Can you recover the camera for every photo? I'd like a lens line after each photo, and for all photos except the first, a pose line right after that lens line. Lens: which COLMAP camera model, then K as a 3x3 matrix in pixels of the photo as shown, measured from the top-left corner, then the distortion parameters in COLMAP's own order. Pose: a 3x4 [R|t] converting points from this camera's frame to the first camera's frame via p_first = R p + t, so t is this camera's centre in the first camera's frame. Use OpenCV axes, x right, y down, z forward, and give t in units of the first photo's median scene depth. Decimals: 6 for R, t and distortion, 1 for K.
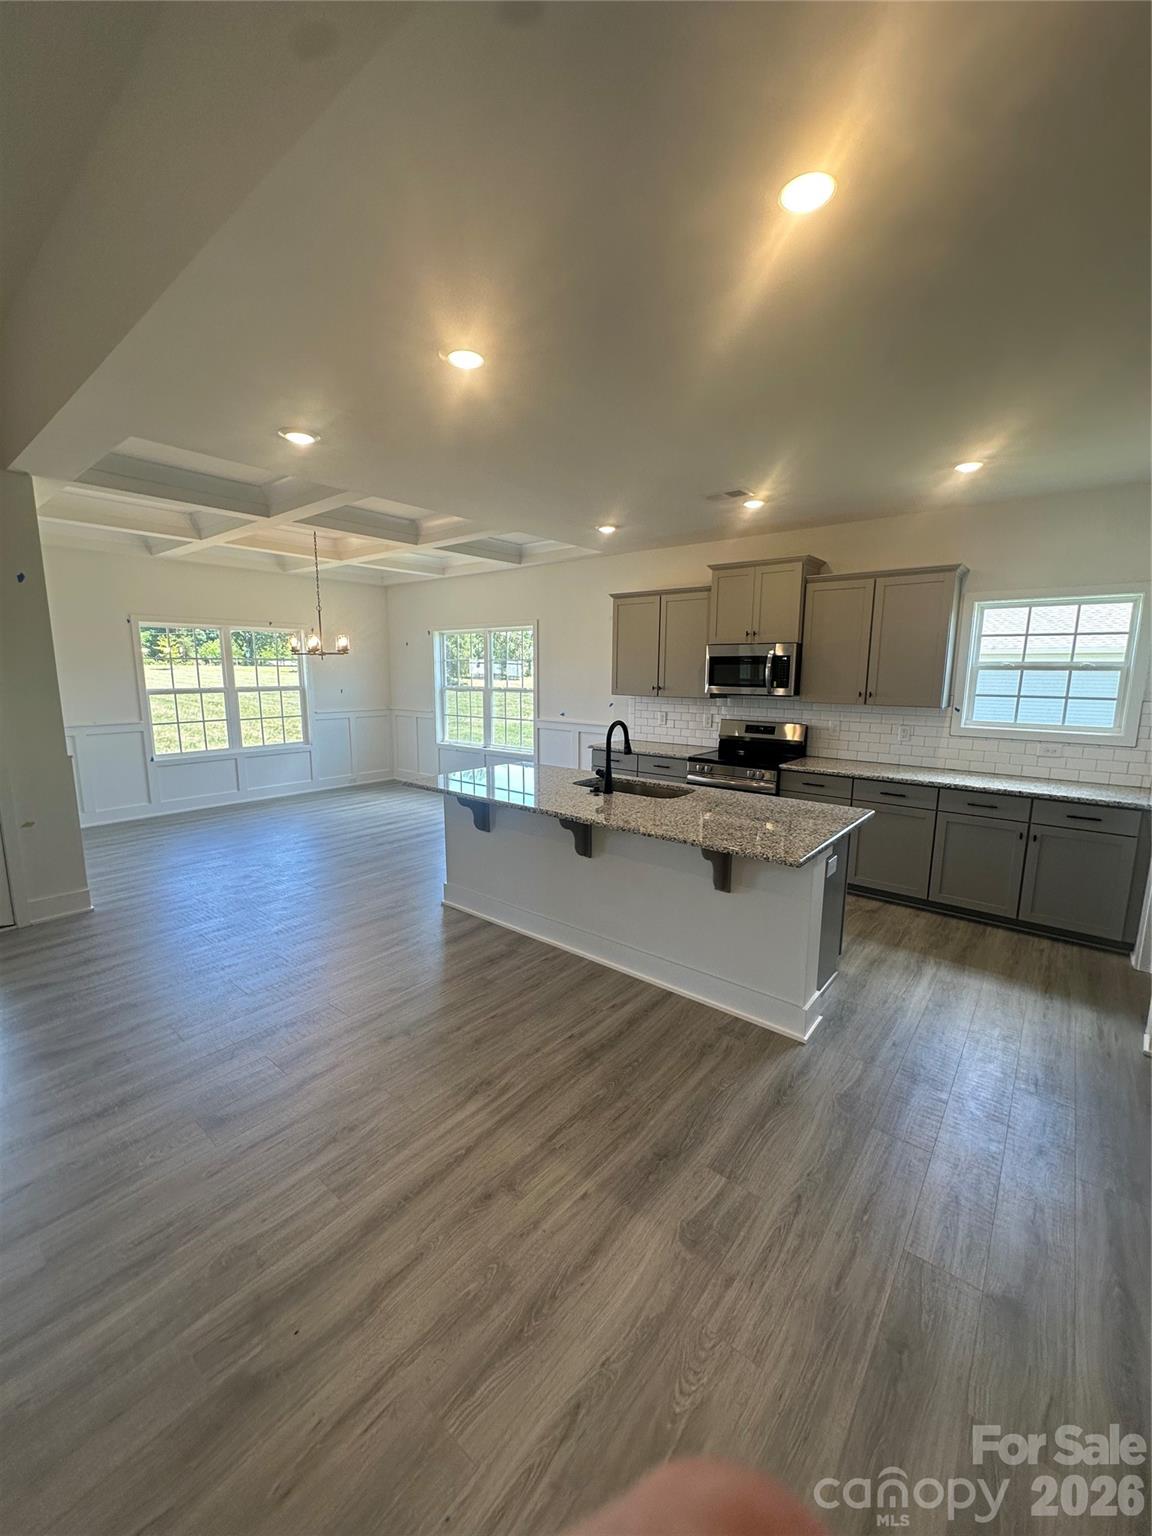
lens RADIAL K [[609.7, 0, 576.8], [0, 609.7, 771.2], [0, 0, 1]] dist [-0.004189, 0.000993]
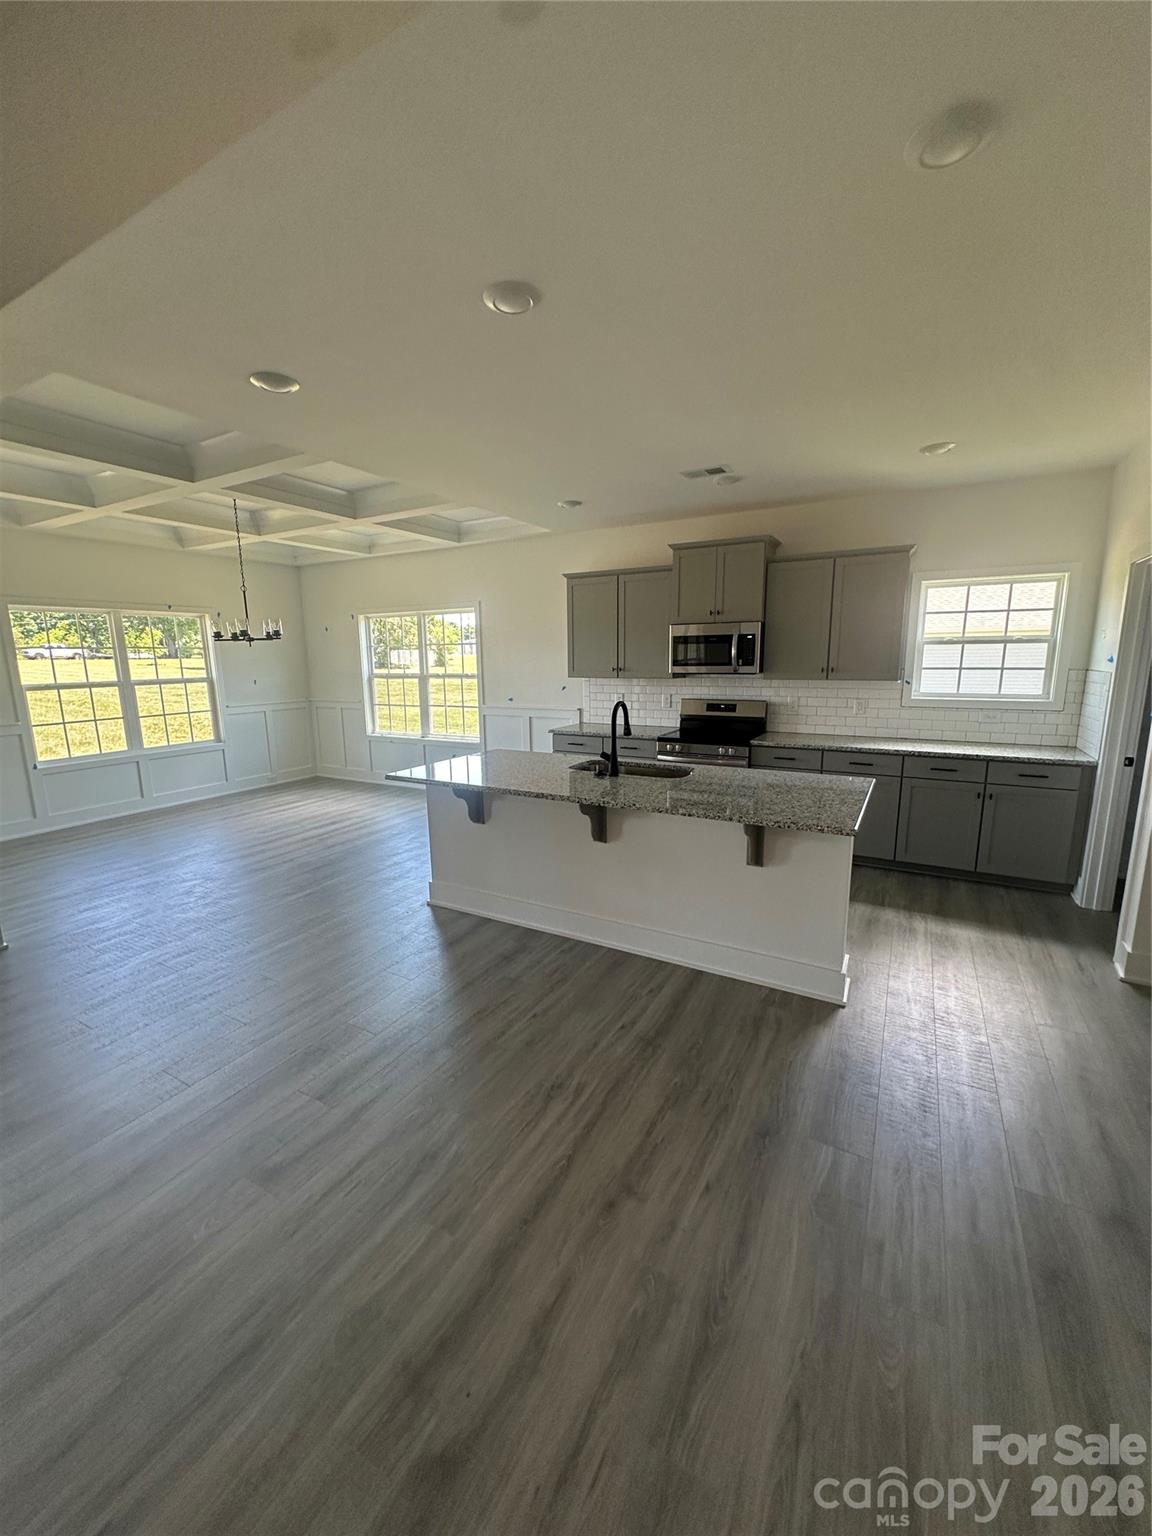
lens RADIAL K [[609.7, 0, 576.6], [0, 609.7, 770.4], [0, 0, 1]] dist [-0.004189, 0.000993]
pose [[0.984123, -0.050164, 0.170249, -0.140338], [0.046716, 0.998615, 0.024202, 0.001010], [-0.171227, -0.015864, 0.985104, 0.039916]]
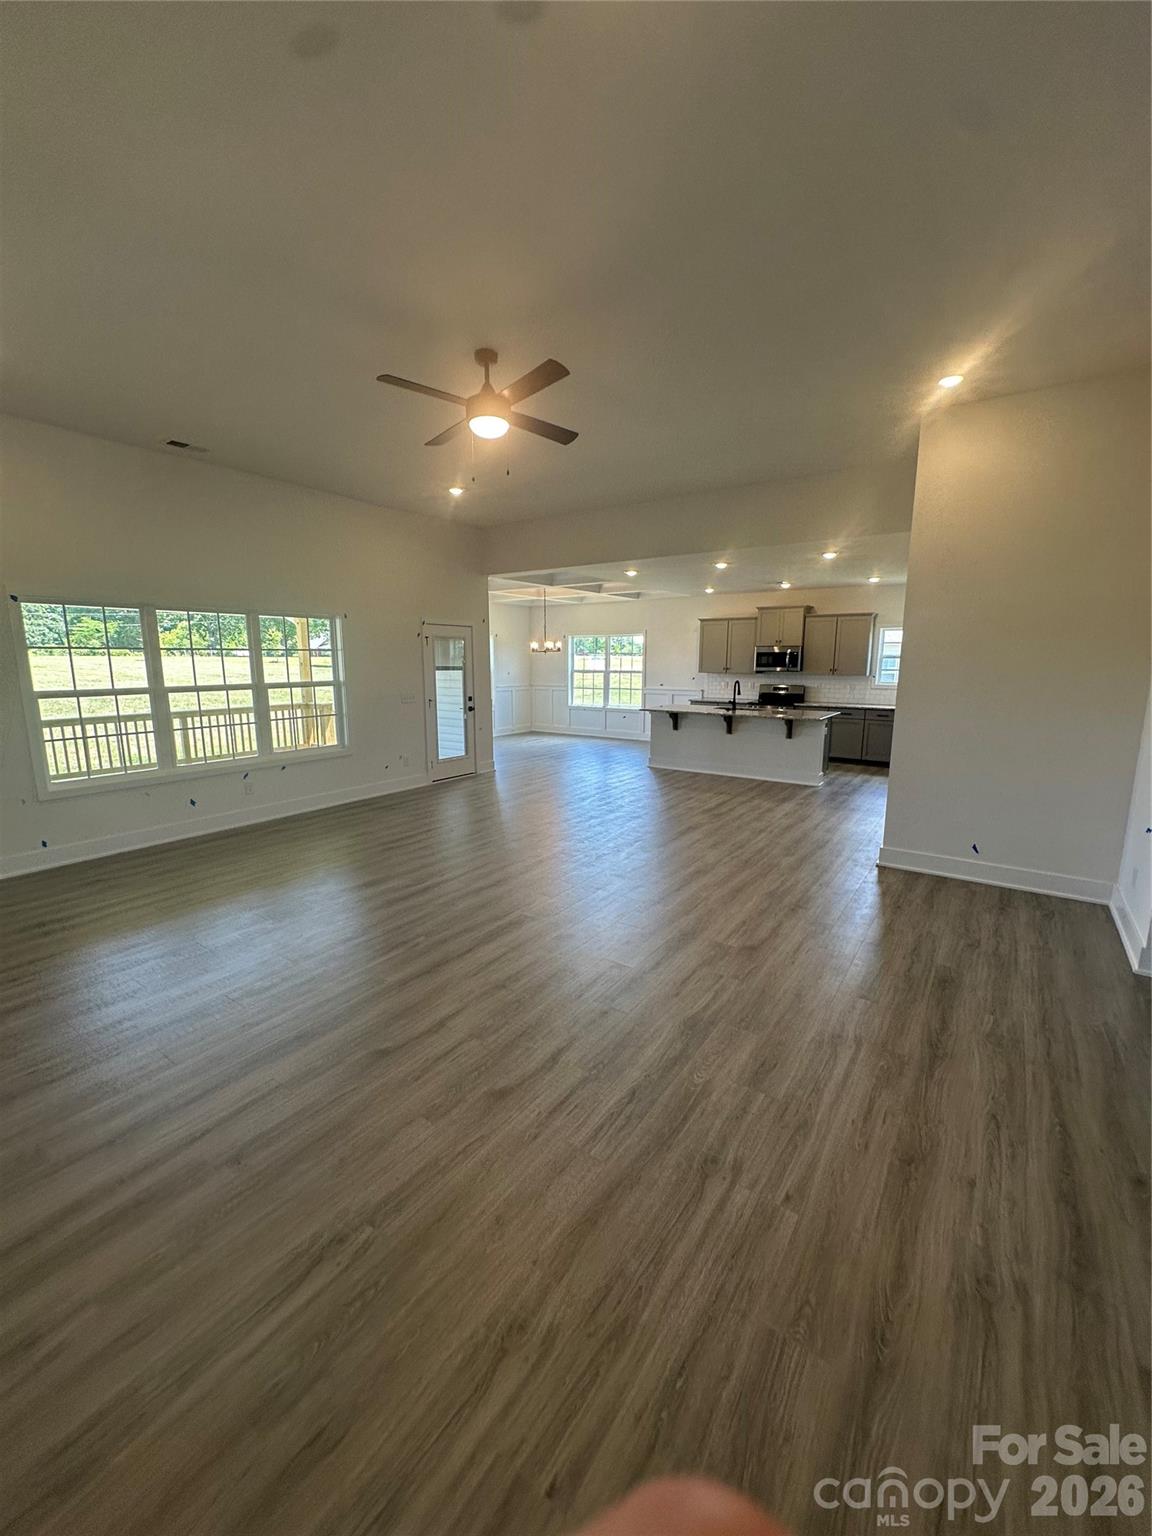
lens RADIAL K [[609.7, 0, 573.4], [0, 609.7, 768.5], [0, 0, 1]] dist [-0.004189, 0.000993]
pose [[0.997541, -0.017414, 0.067885, -0.612858], [0.016529, 0.999771, 0.013575, 0.182390], [-0.068106, -0.012419, 0.997601, -1.123812]]
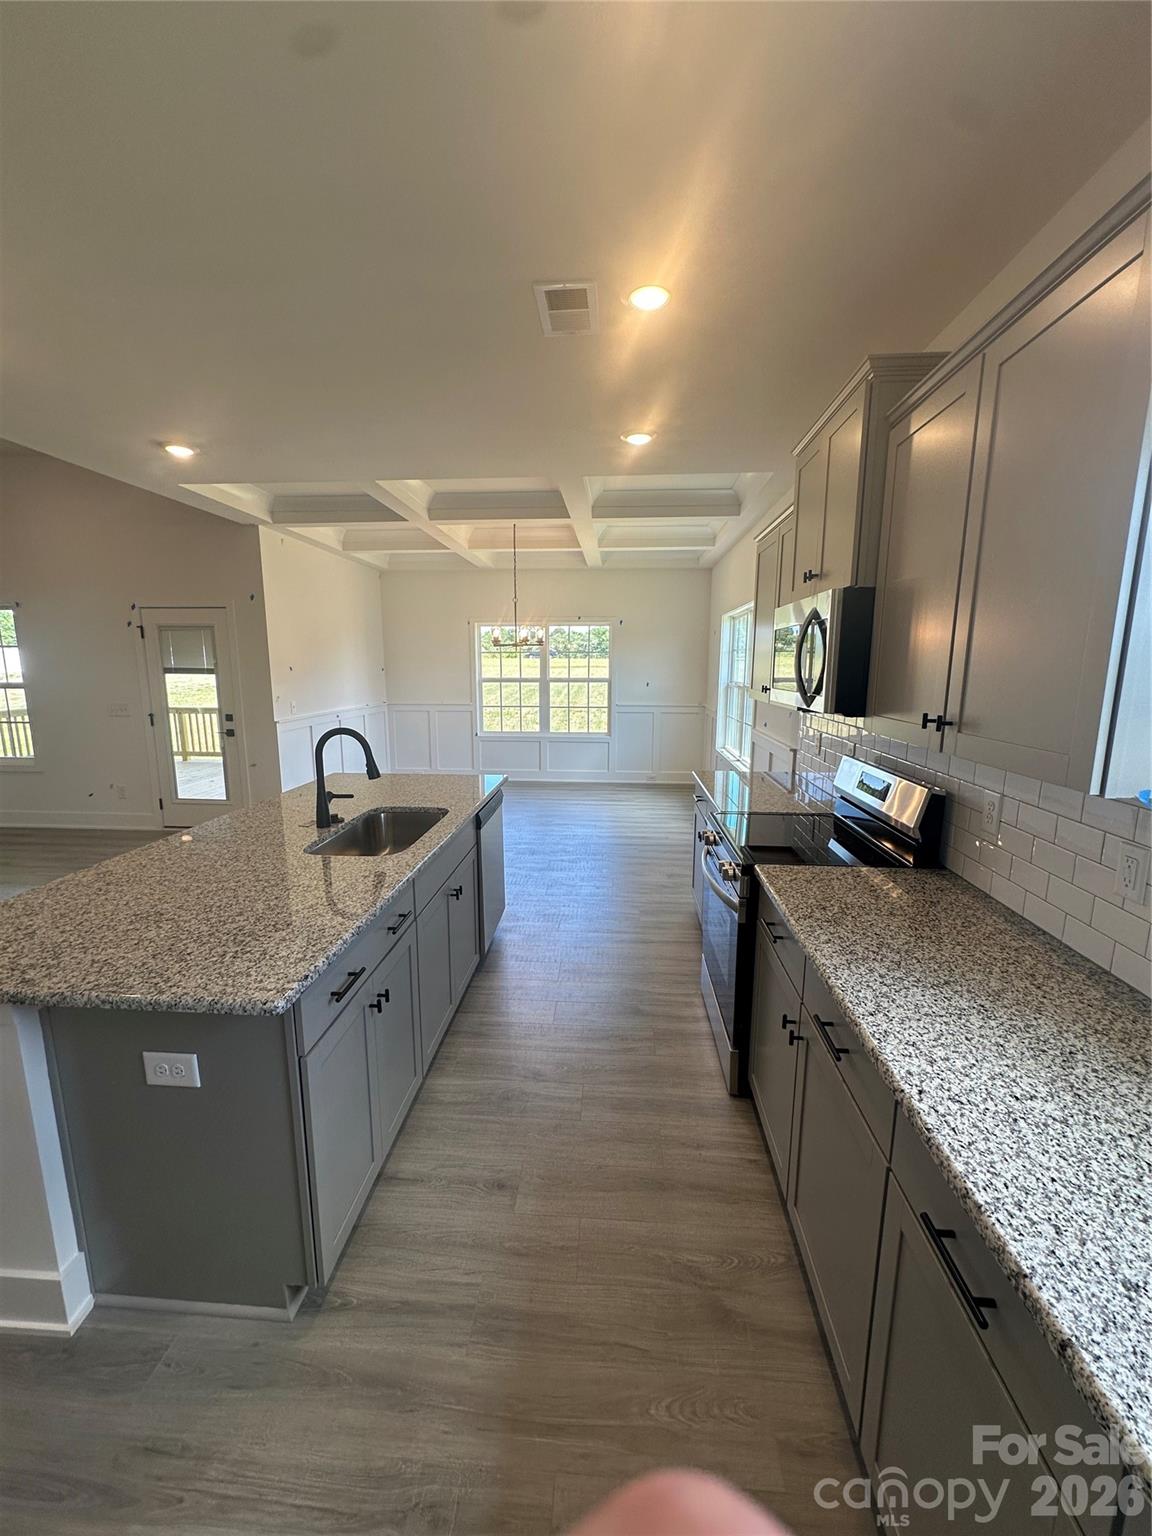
lens RADIAL K [[609.7, 0, 578.4], [0, 609.7, 774.9], [0, 0, 1]] dist [-0.004189, 0.000993]
pose [[0.577024, 0.145521, -0.803658, 0.642983], [-0.136183, 0.987366, 0.081007, -0.099956], [0.805293, 0.062702, 0.589552, 0.660019]]
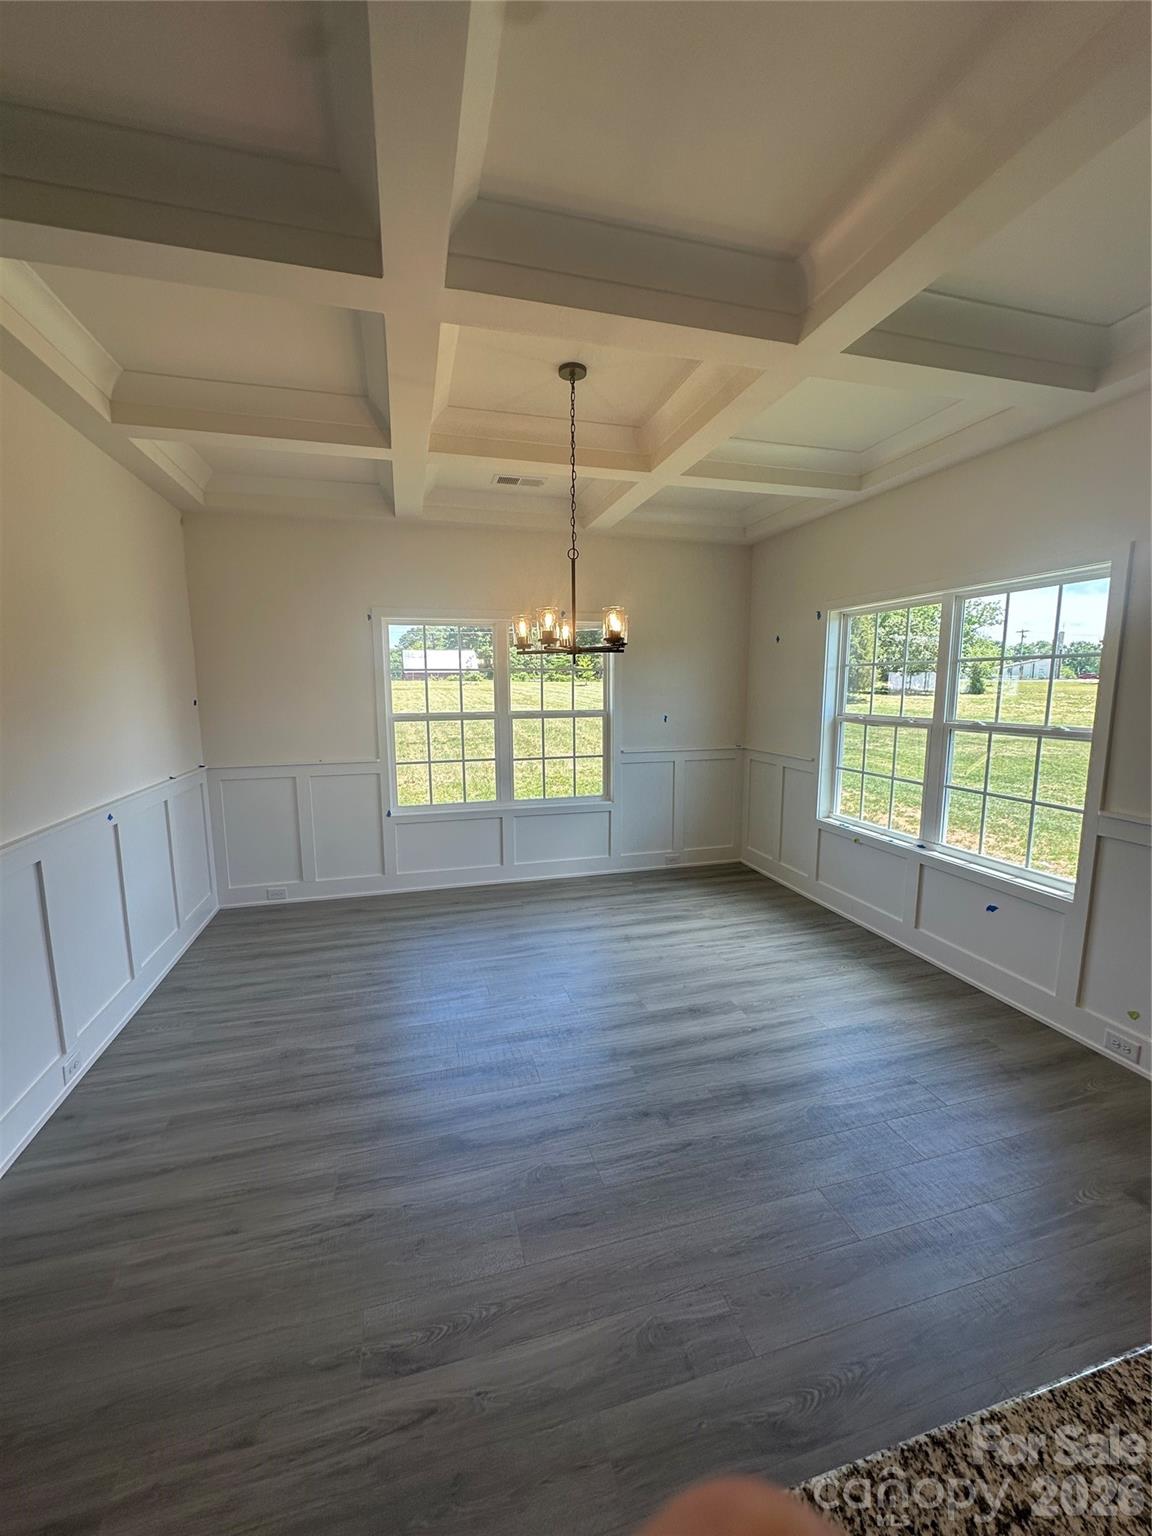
lens RADIAL K [[609.7, 0, 576.2], [0, 609.7, 767.0], [0, 0, 1]] dist [-0.004189, 0.000993]
pose [[0.817539, 0.070022, -0.571601, -0.184971], [-0.087477, 0.996162, -0.003085, -0.134059], [0.569191, 0.052524, 0.820526, 0.813882]]
